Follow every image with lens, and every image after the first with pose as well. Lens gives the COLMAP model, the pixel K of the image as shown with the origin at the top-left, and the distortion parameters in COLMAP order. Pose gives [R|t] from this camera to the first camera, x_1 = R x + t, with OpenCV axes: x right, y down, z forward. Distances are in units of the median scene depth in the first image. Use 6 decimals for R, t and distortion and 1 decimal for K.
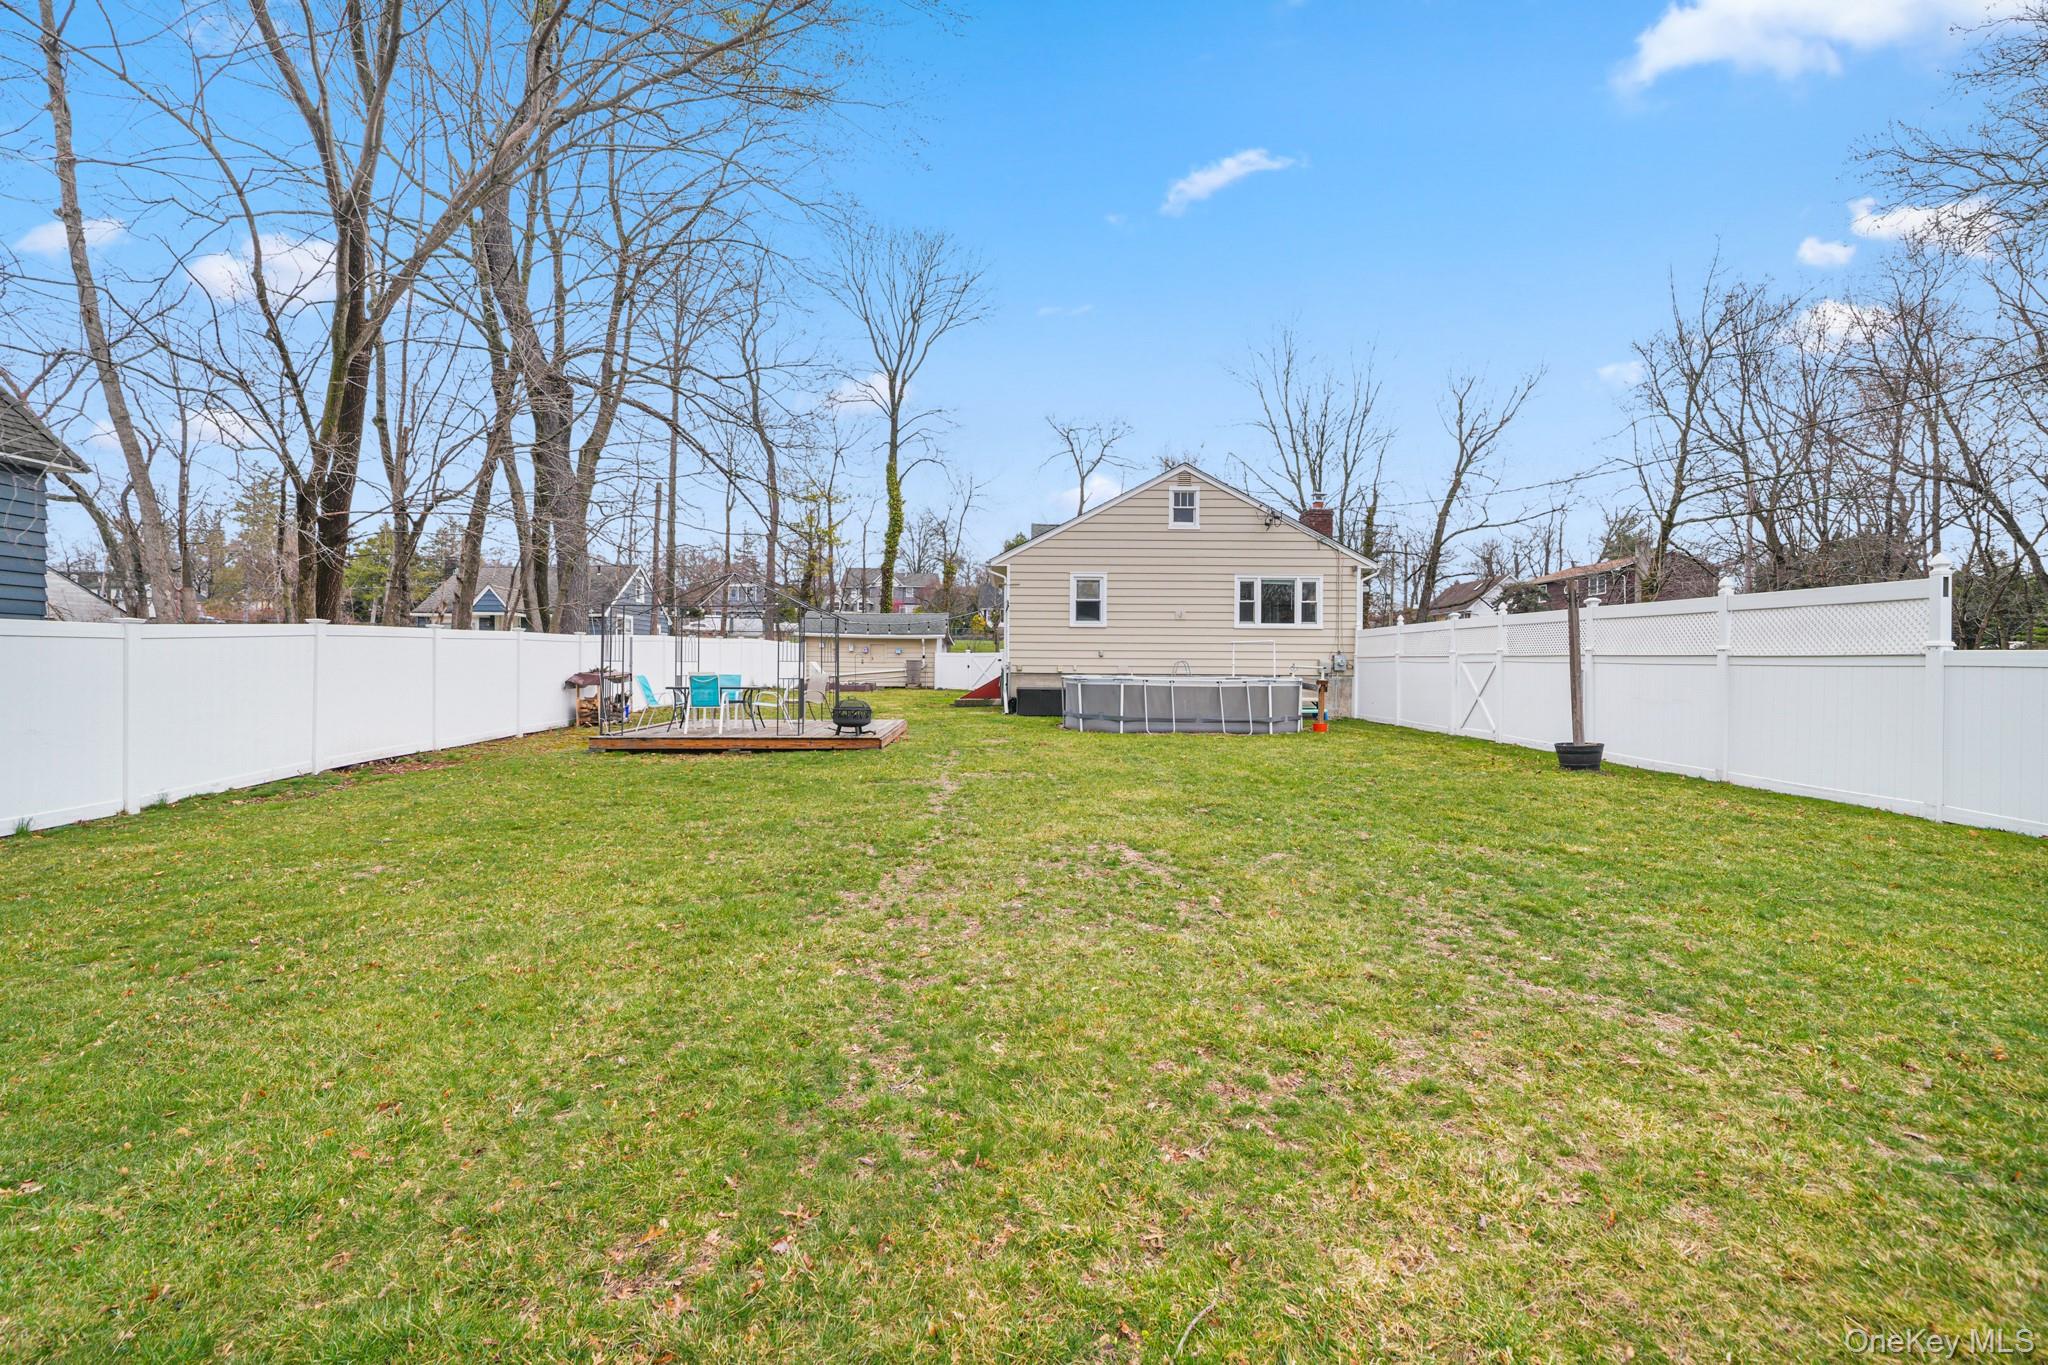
lens RADIAL K [[904.2, 0, 1024.0], [0, 904.2, 682.5], [0, 0, 1]] dist [0.000753, 0.000033]
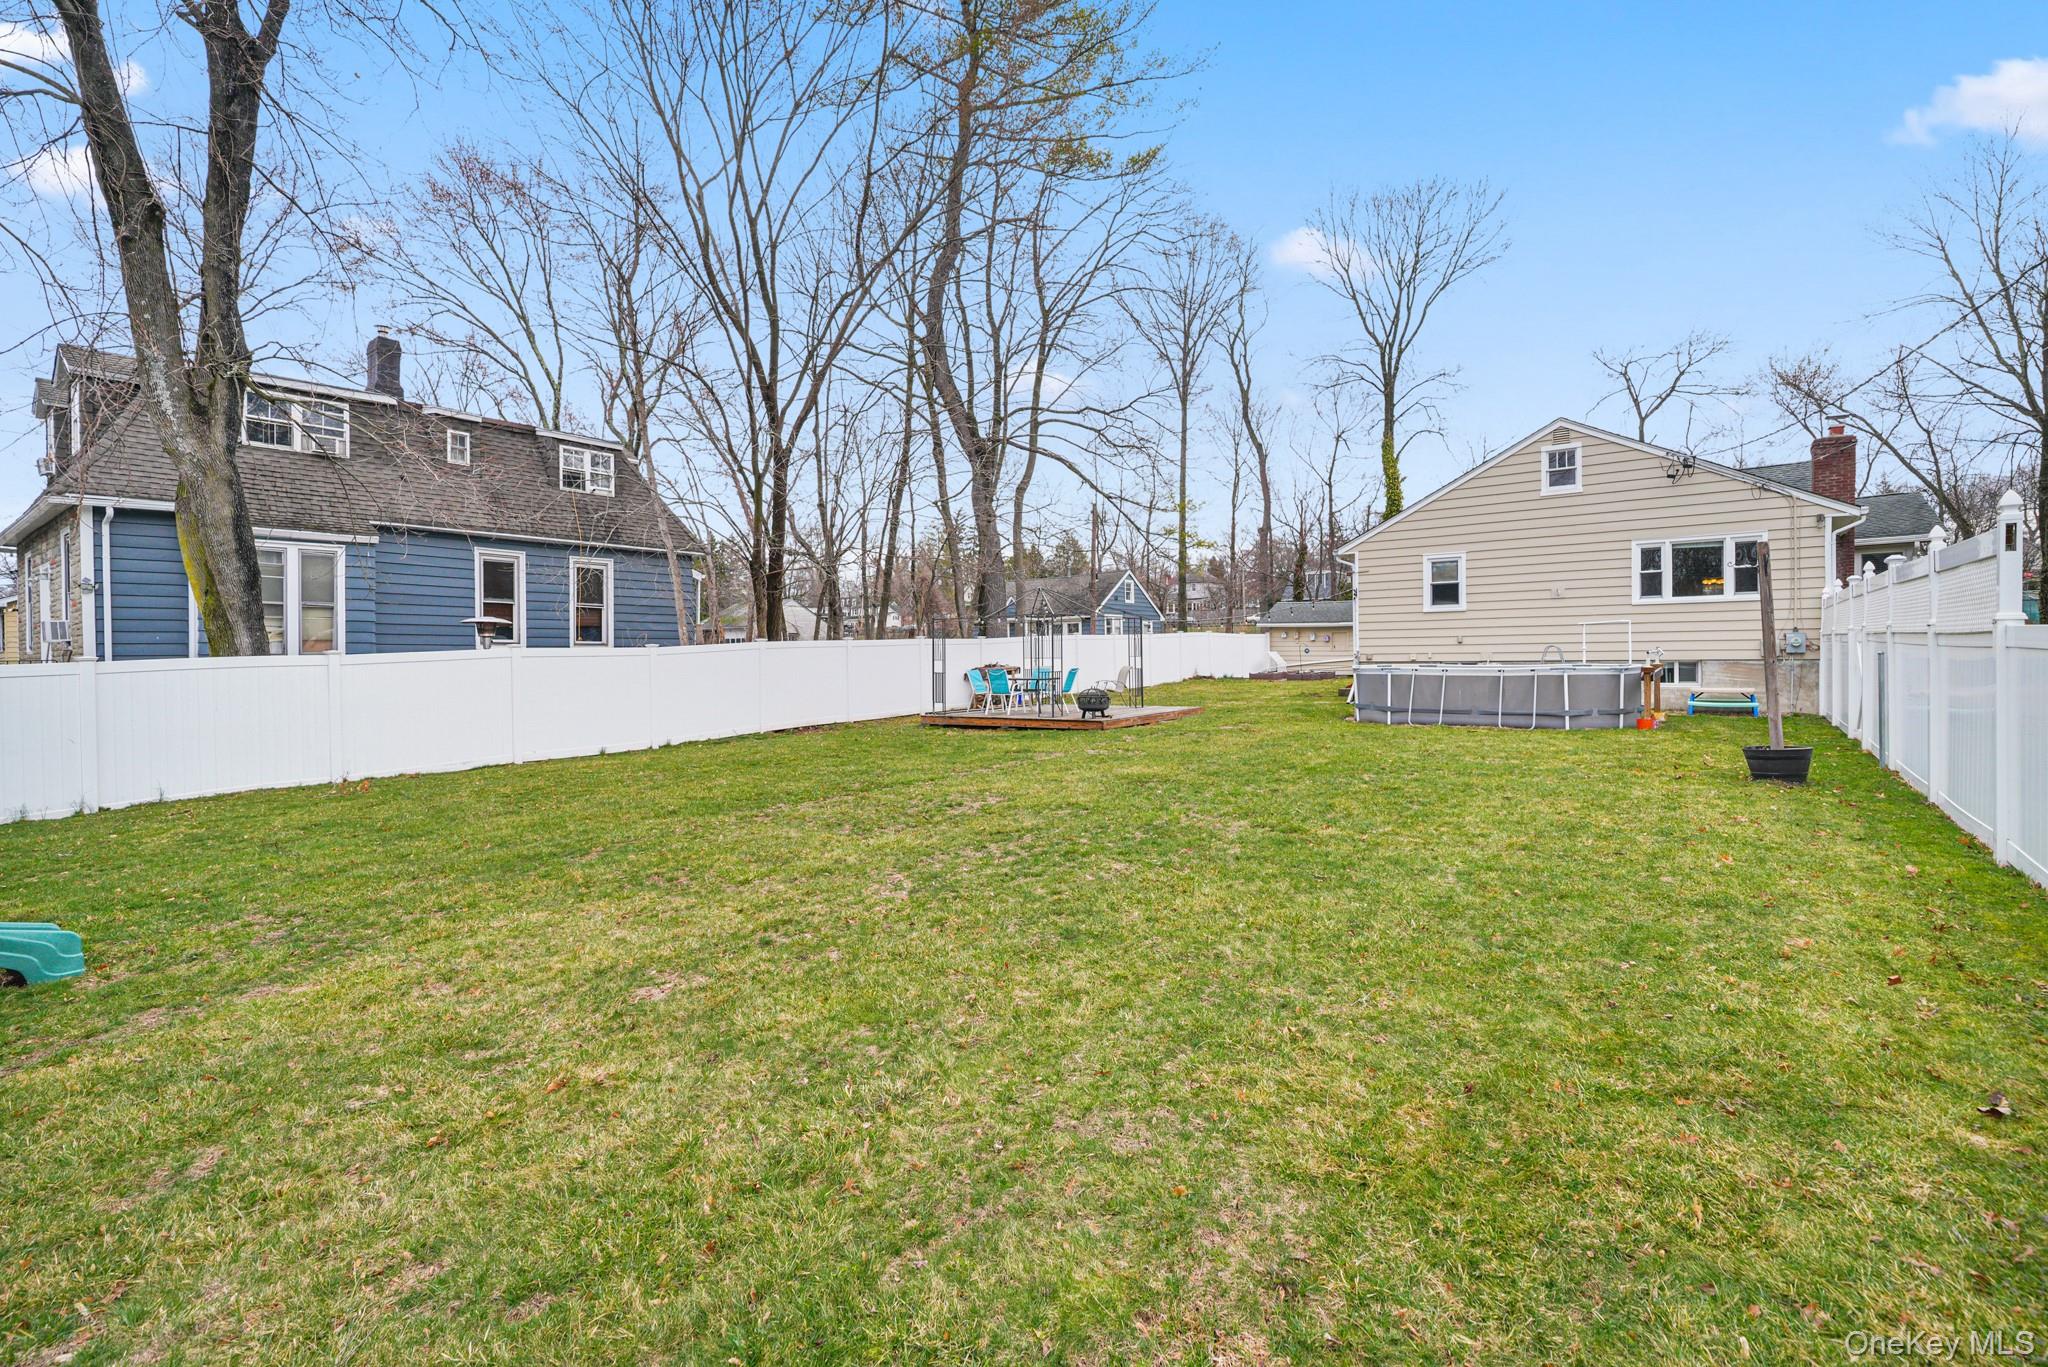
lens RADIAL K [[932.6, 0, 1027.9], [0, 932.6, 674.3], [0, 0, 1]] dist [0.001228, 0.000269]
pose [[0.797021, -0.006250, -0.603920, 0.308470], [0.008753, 0.999961, 0.001202, -0.001642], [0.603889, -0.006244, 0.797044, -0.025959]]
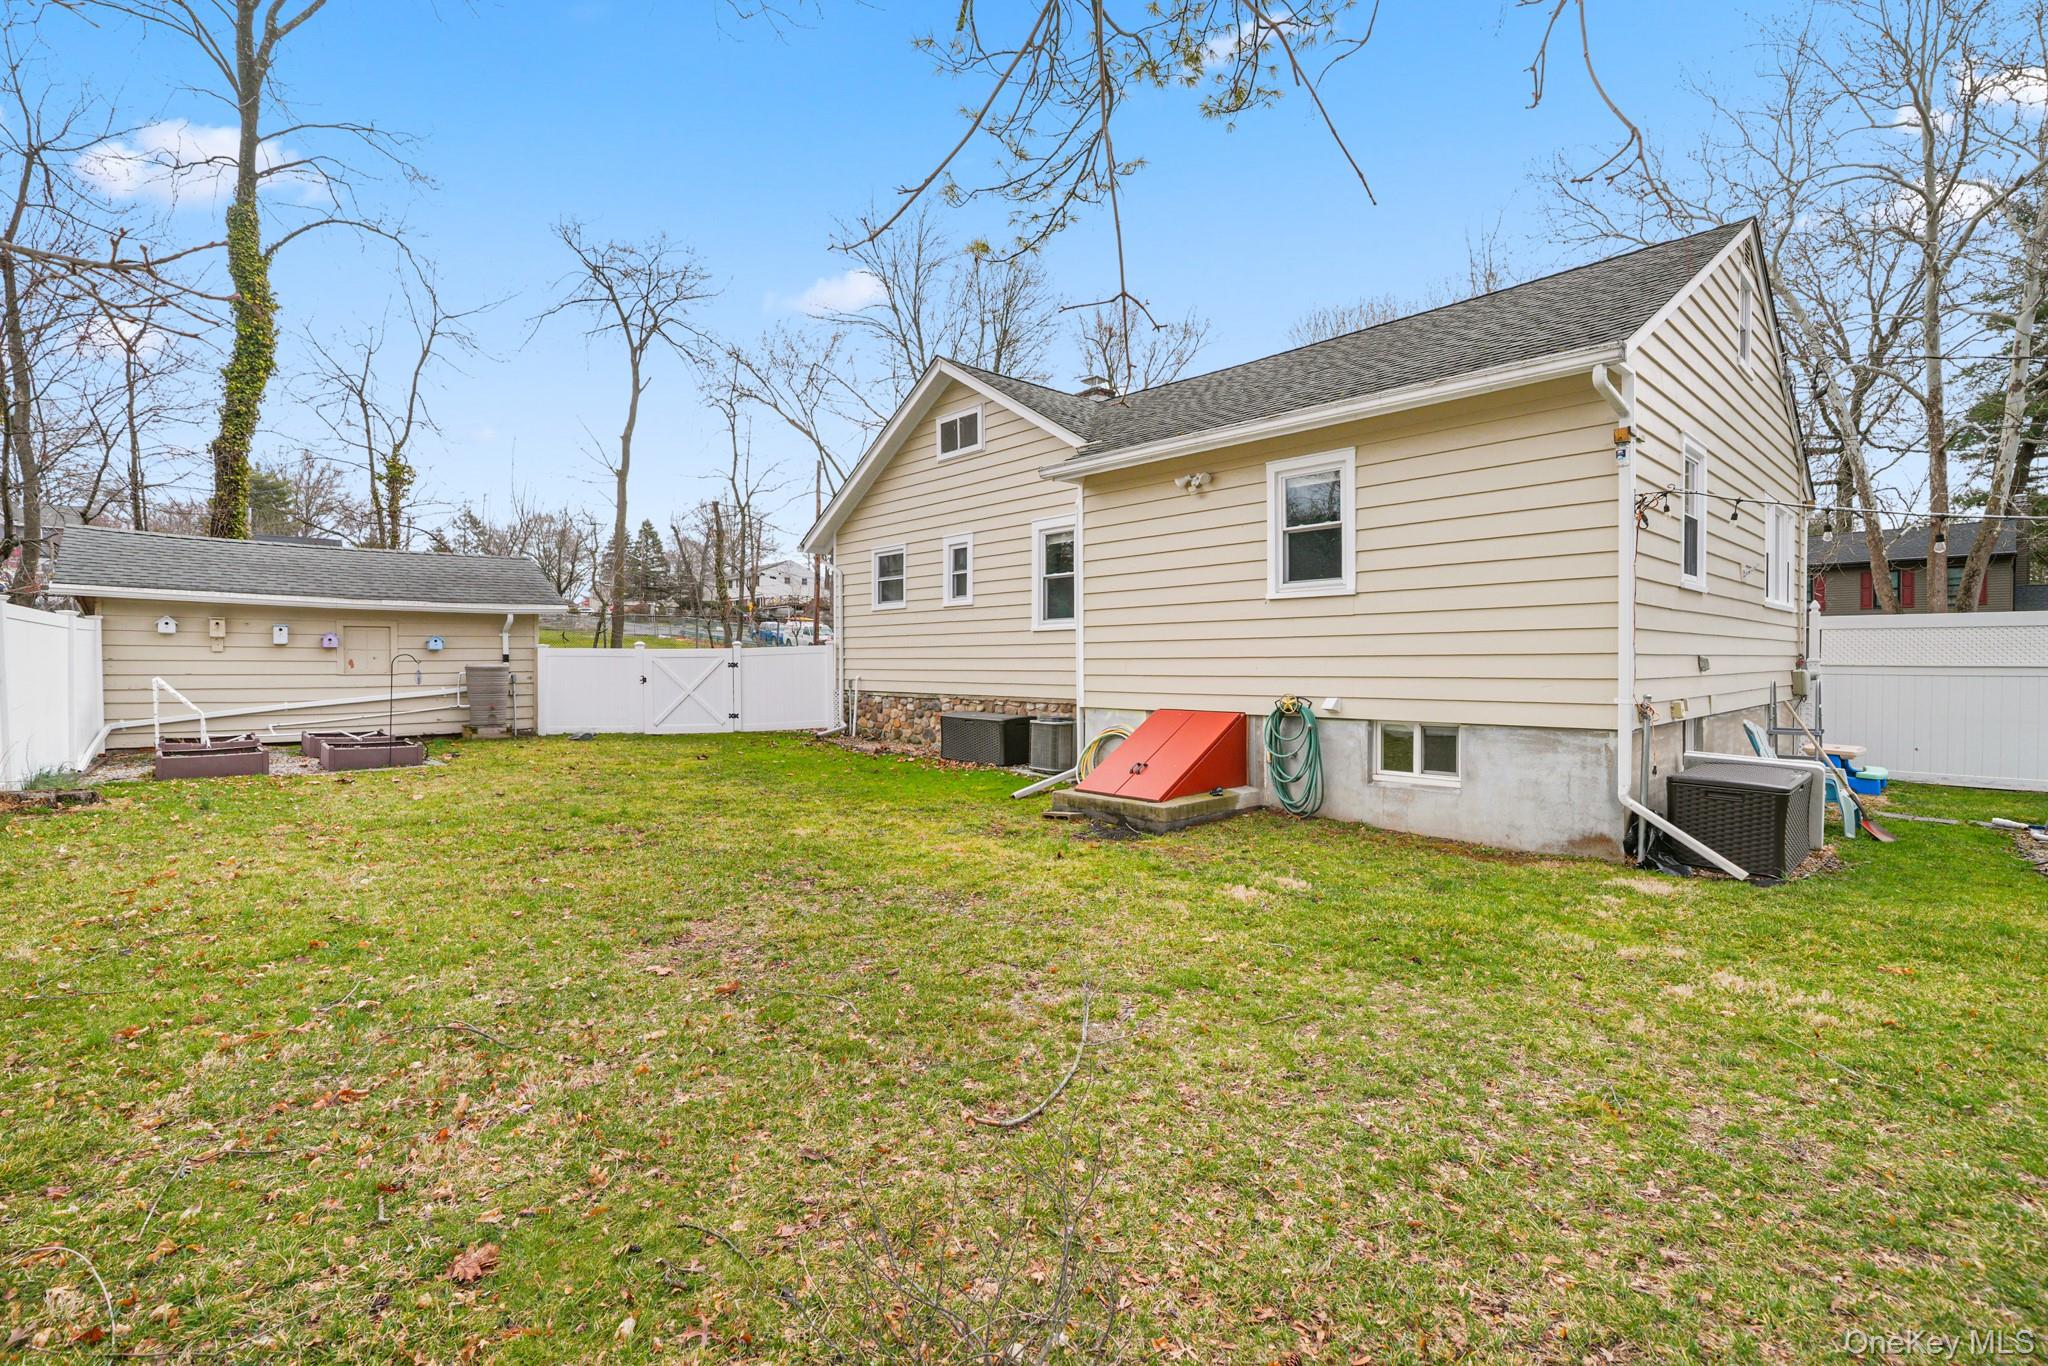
lens RADIAL K [[932.6, 0, 1027.9], [0, 932.6, 673.8], [0, 0, 1]] dist [0.001228, 0.000269]
pose [[0.738389, -0.017495, 0.674148, -0.375144], [0.017473, 0.999824, 0.006810, -0.034015], [-0.674149, 0.006751, 0.738565, 0.896511]]
